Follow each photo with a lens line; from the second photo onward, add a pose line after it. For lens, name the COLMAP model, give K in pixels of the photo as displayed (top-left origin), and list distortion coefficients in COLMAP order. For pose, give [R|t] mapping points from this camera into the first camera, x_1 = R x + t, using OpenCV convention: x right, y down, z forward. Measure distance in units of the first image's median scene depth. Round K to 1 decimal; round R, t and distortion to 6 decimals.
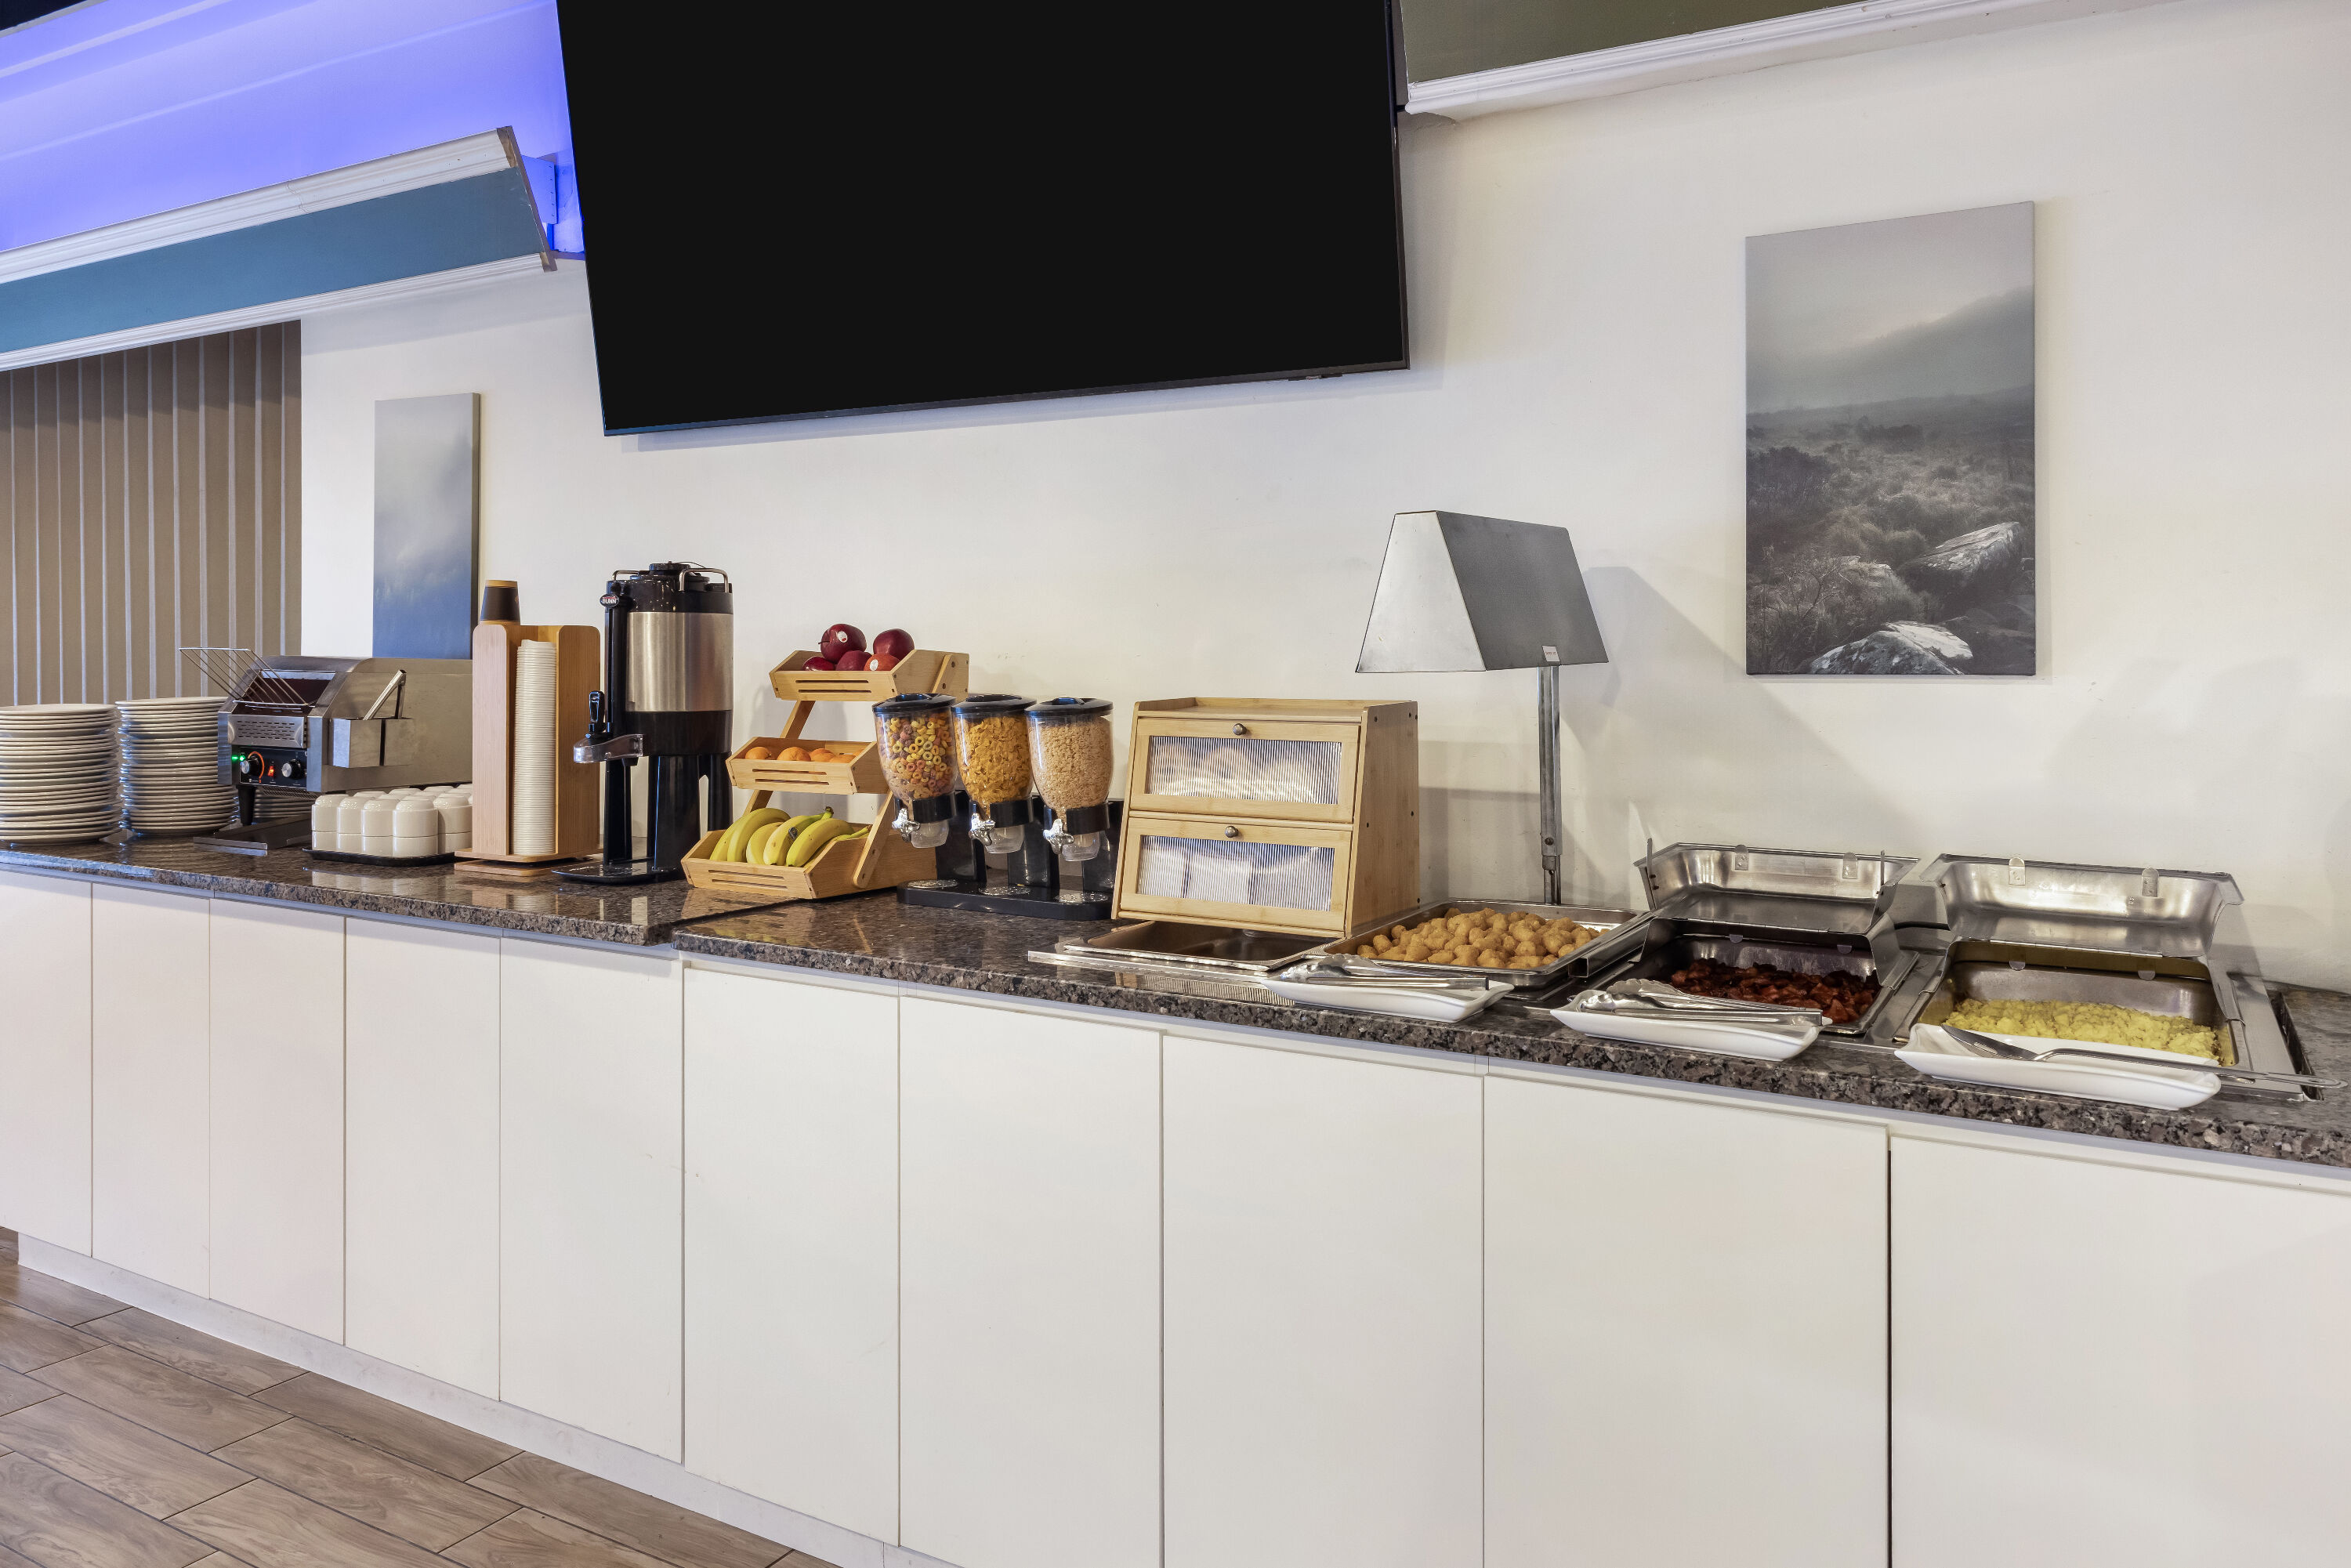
lens RADIAL K [[1620.8, 0, 1181.2], [0, 1620.8, 649.1], [0, 0, 1]] dist [-0.019703, 0.018923]
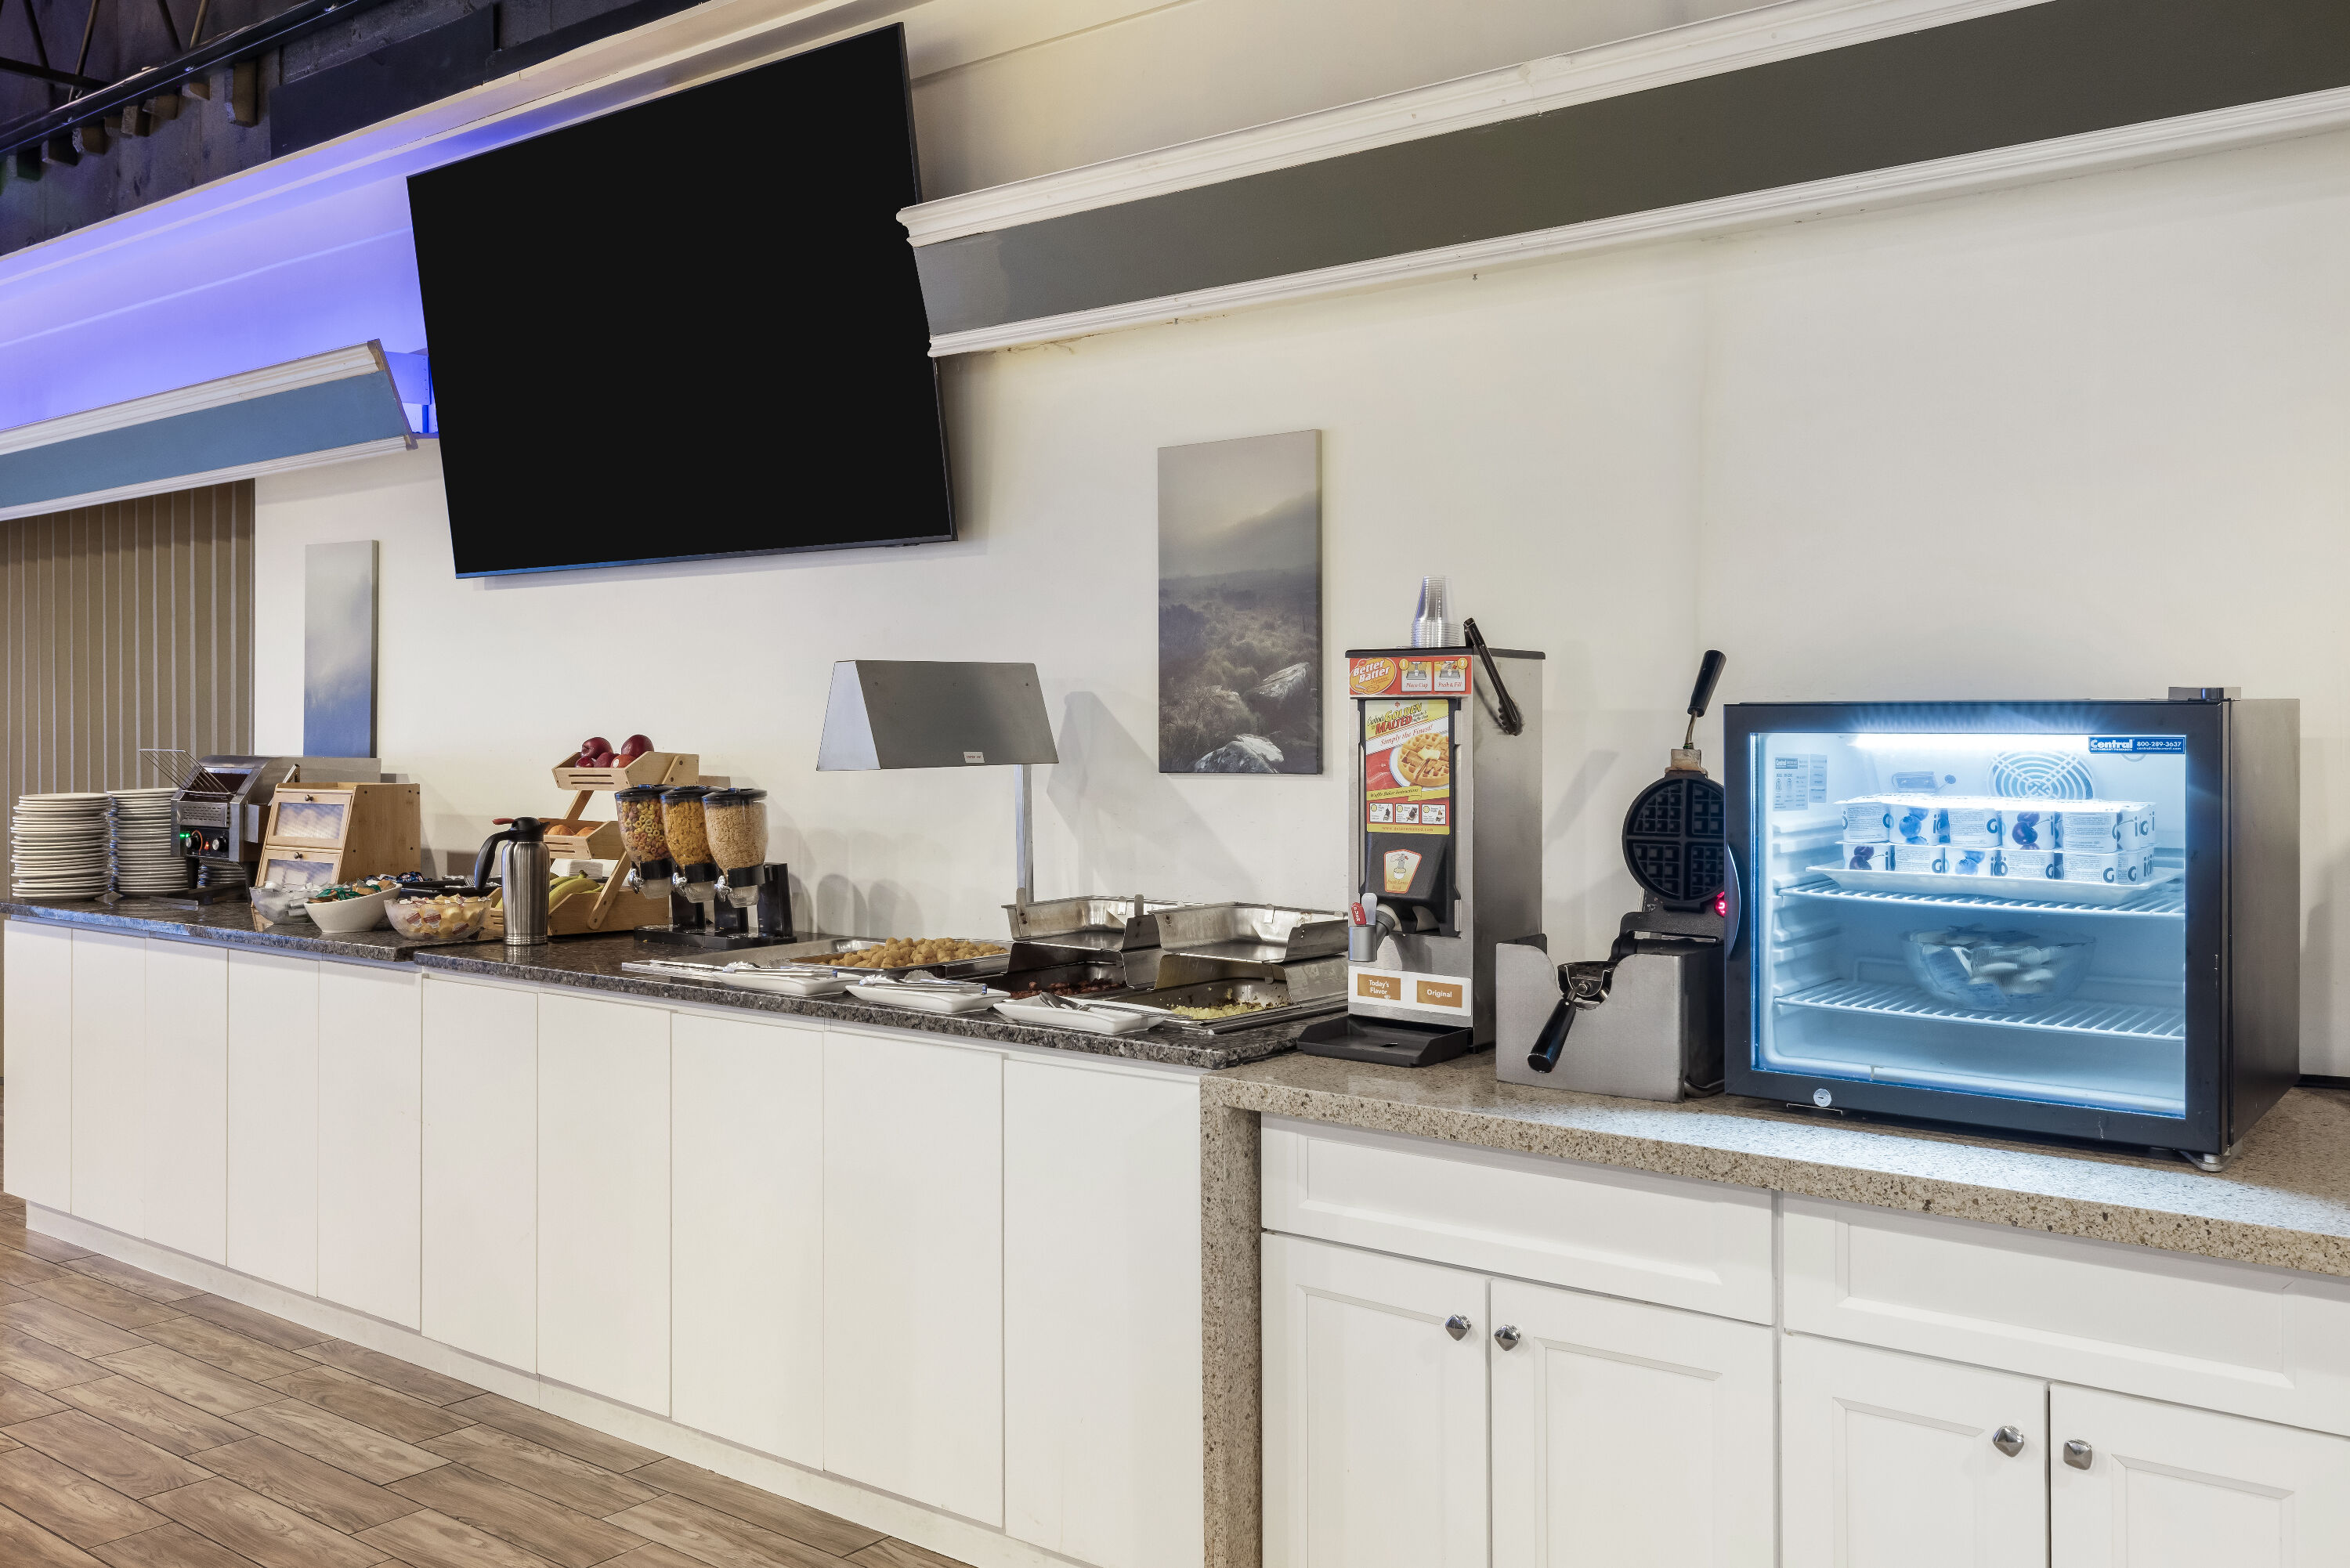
lens RADIAL K [[1960.3, 0, 1172.1], [0, 1960.3, 723.5], [0, 0, 1]] dist [-0.003163, 0.005840]
pose [[0.990017, -0.001347, -0.140939, 0.544693], [0.000324, 0.999973, -0.007278, -0.012447], [0.140945, 0.007160, 0.989991, -0.567083]]
